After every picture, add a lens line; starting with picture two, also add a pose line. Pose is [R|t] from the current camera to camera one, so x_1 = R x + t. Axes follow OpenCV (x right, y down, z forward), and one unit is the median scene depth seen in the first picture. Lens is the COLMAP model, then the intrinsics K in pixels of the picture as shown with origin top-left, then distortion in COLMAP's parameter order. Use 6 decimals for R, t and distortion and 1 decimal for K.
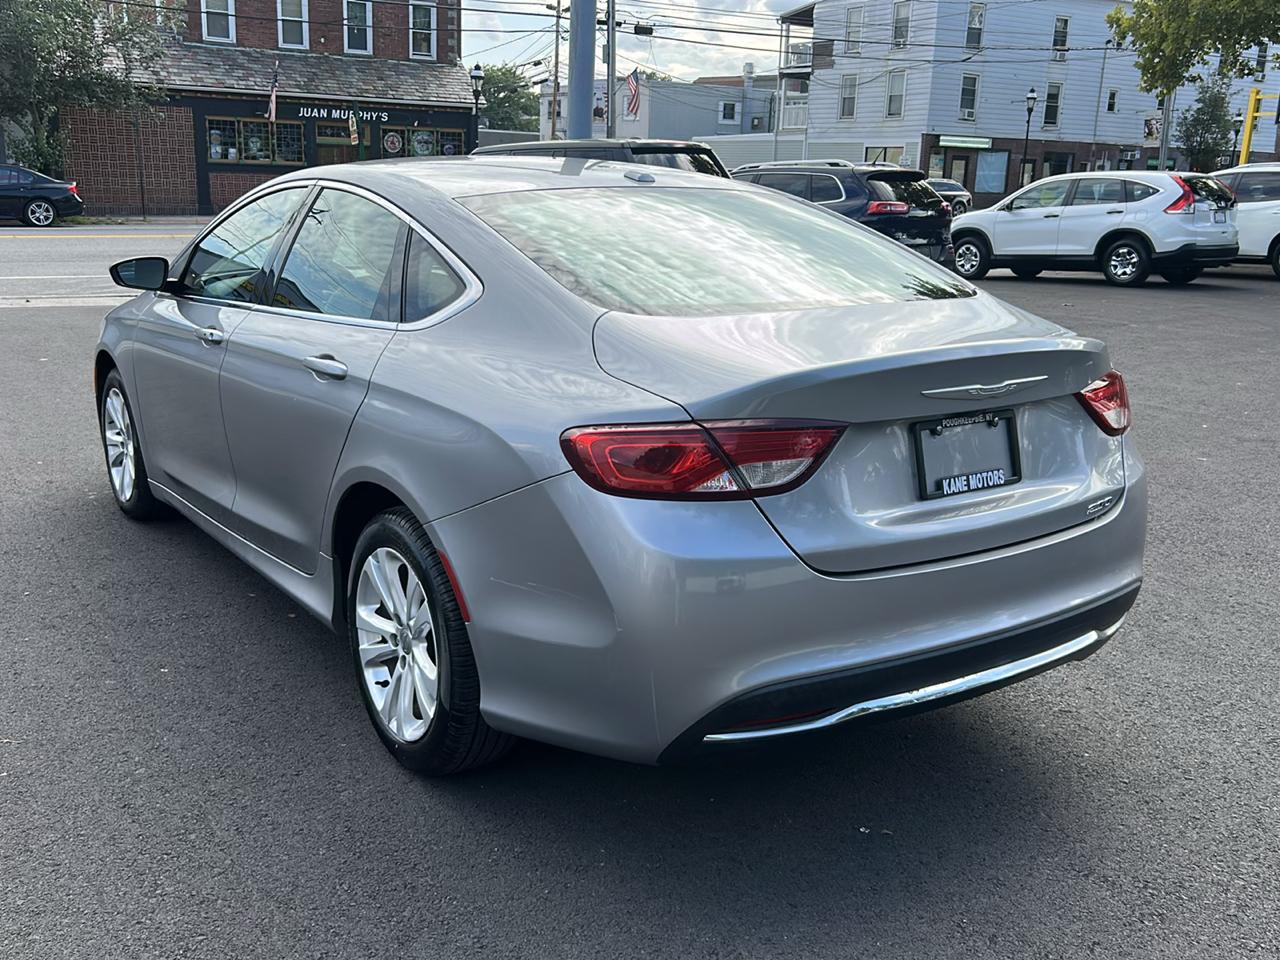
lens RADIAL K [[1252.6, 0, 632.0], [0, 1252.6, 479.2], [0, 0, 1]] dist [0.025401, 0.000000]
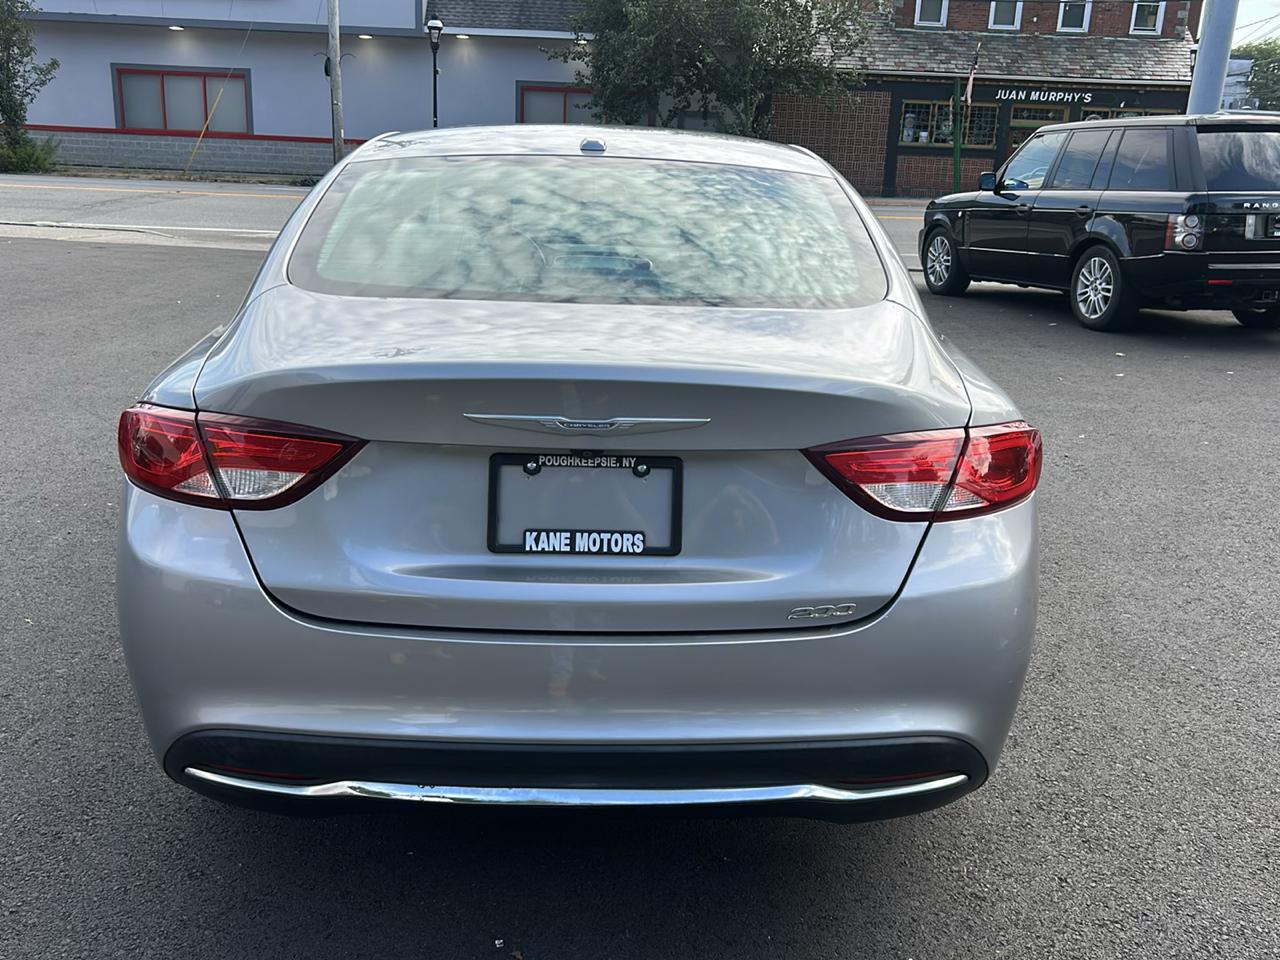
lens RADIAL K [[1252.6, 0, 639.8], [0, 1252.6, 473.7], [0, 0, 1]] dist [0.025401, 0.000000]
pose [[0.841628, 0.146139, -0.519909, 0.330354], [-0.142513, 0.988667, 0.047201, -0.038189], [0.520915, 0.034369, 0.852916, 0.175958]]
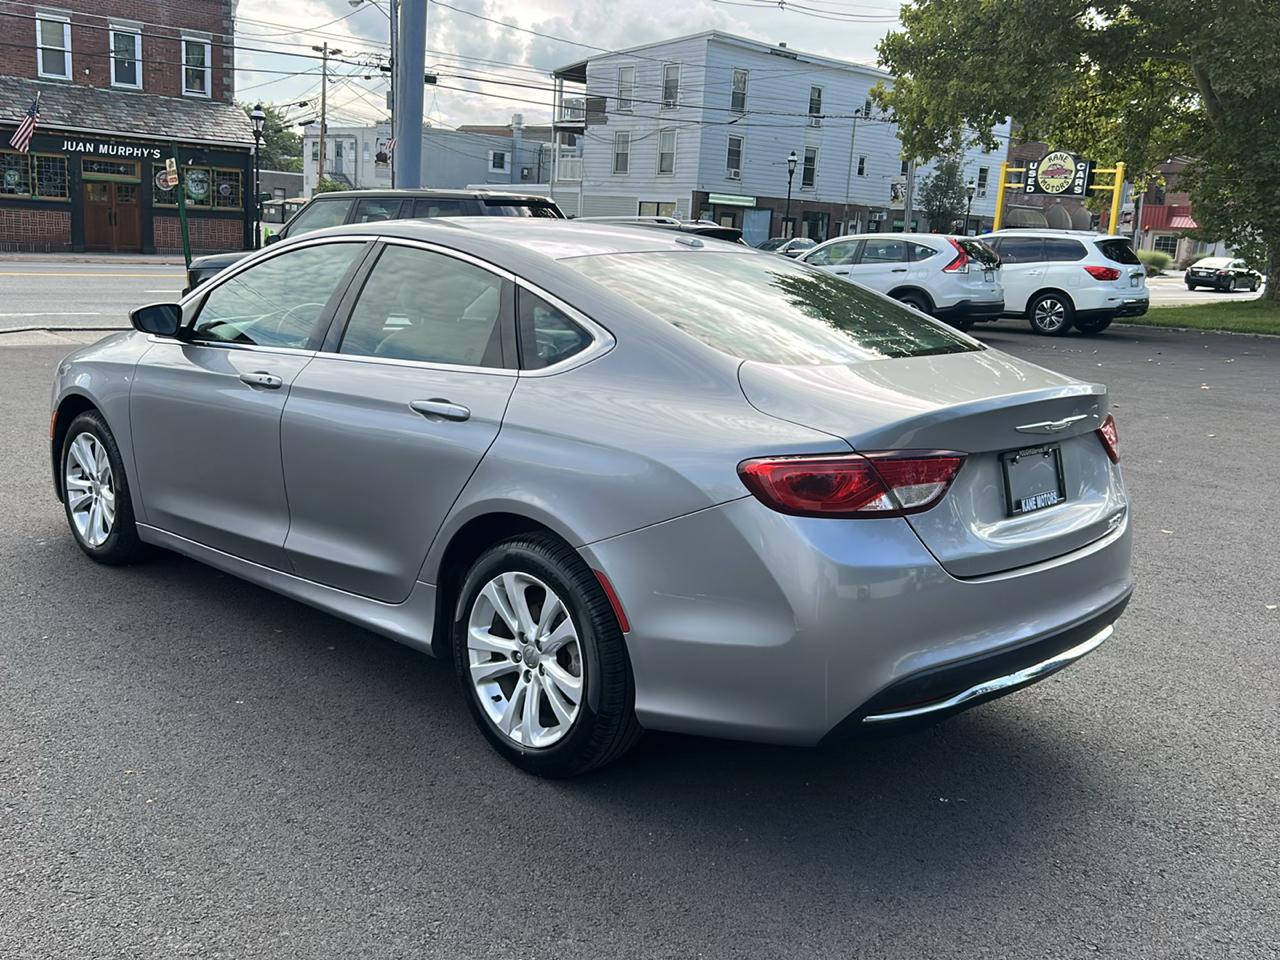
lens RADIAL K [[1252.6, 0, 645.7], [0, 1252.6, 477.1], [0, 0, 1]] dist [0.025401, 0.000000]
pose [[0.980874, -0.011854, 0.194284, -0.162862], [0.019269, 0.999154, -0.036321, 0.007209], [-0.193689, 0.039370, 0.980273, -0.059247]]
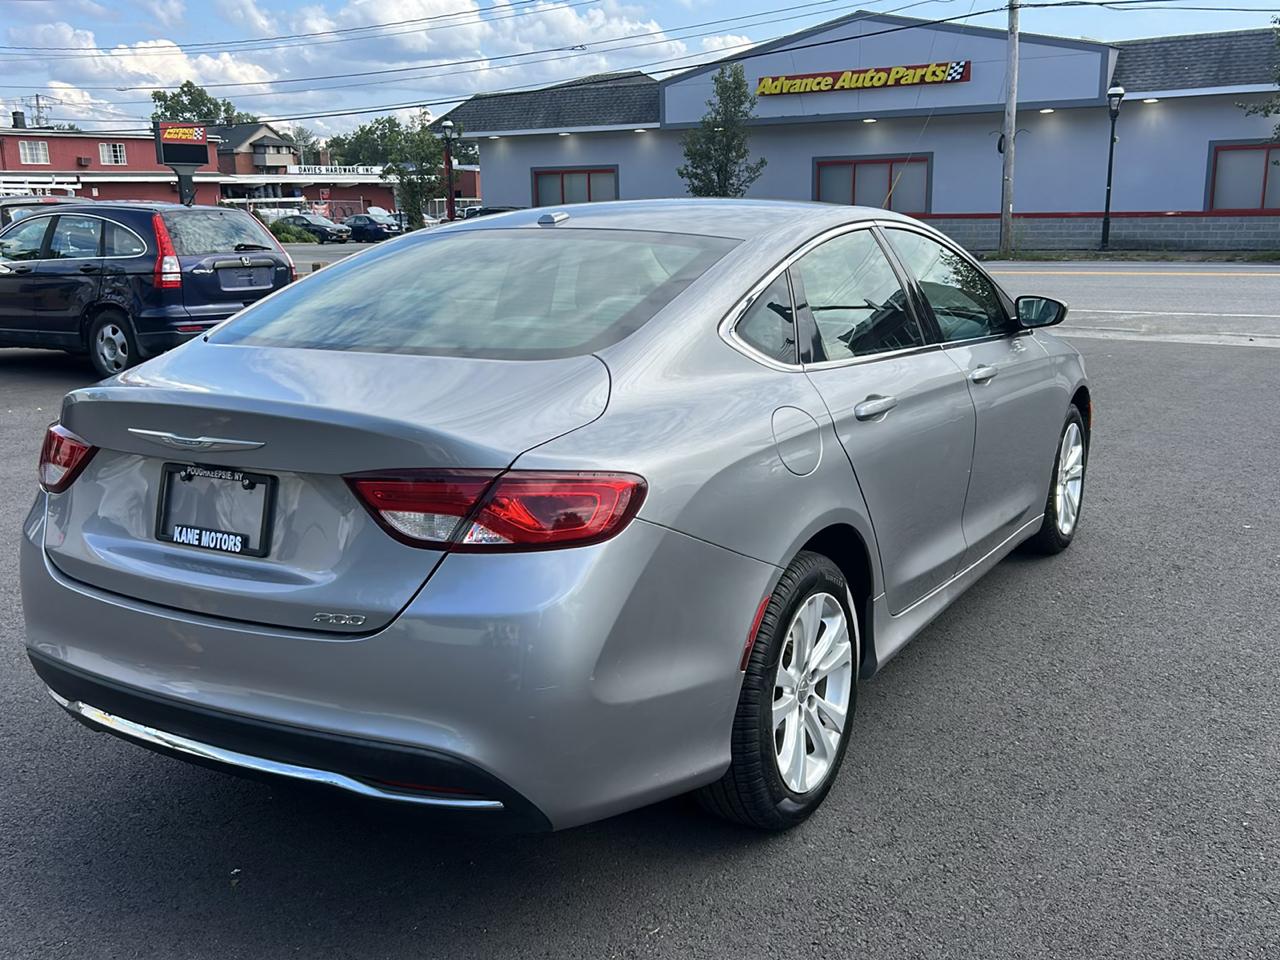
lens RADIAL K [[1252.6, 0, 643.0], [0, 1252.6, 475.6], [0, 0, 1]] dist [0.025401, 0.000000]
pose [[0.414807, 0.160796, -0.895589, 0.596311], [-0.189181, 0.977994, 0.087969, -0.090628], [0.890026, 0.132938, 0.436098, 0.418229]]
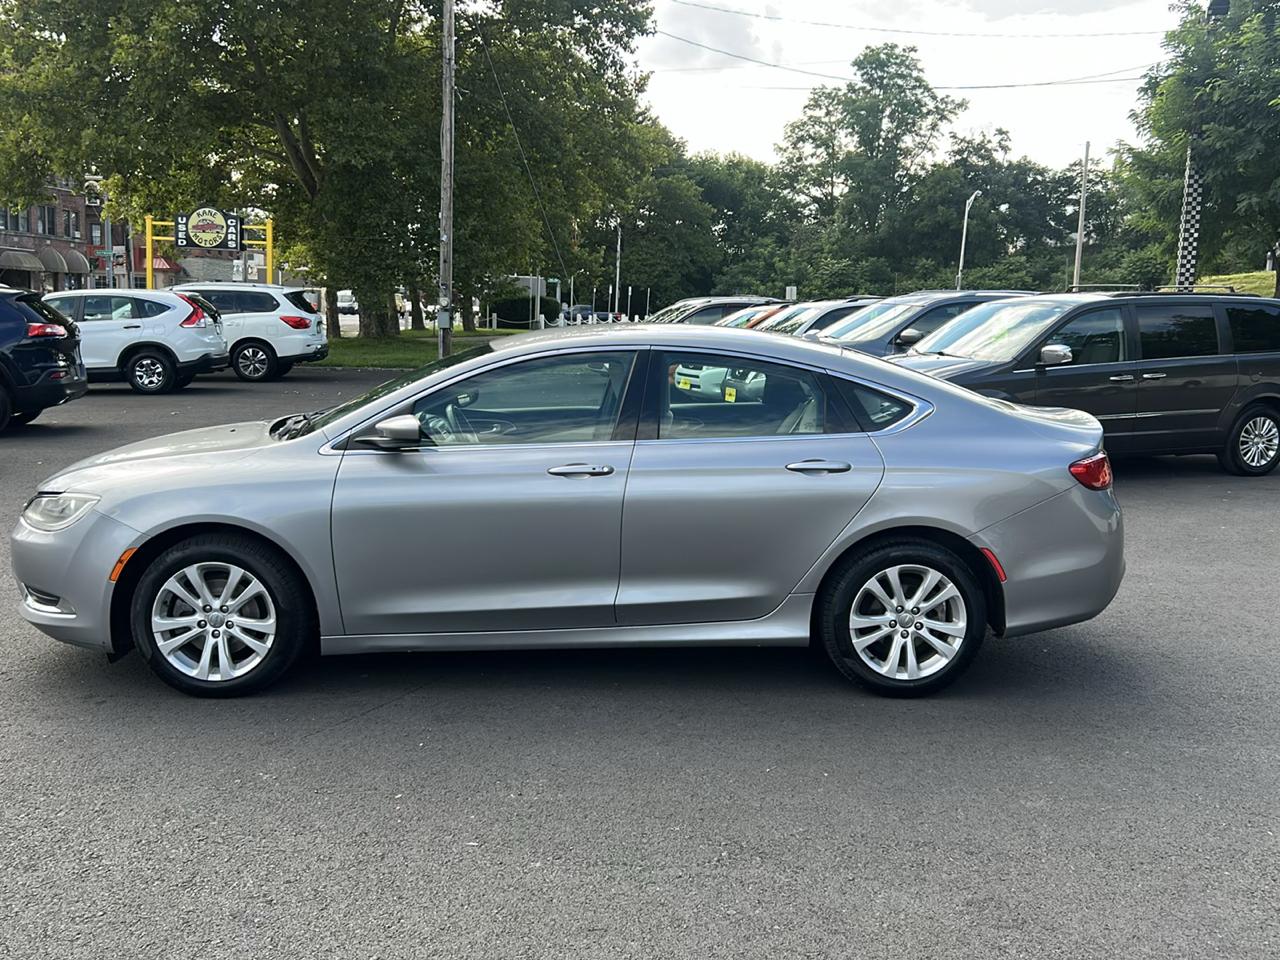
lens RADIAL K [[1252.6, 0, 645.9], [0, 1252.6, 485.4], [0, 0, 1]] dist [0.025401, 0.000000]
pose [[0.527201, -0.127127, 0.840177, -0.961916], [0.187185, 0.981832, 0.031105, -0.090134], [-0.828867, 0.140871, 0.541419, 0.200375]]
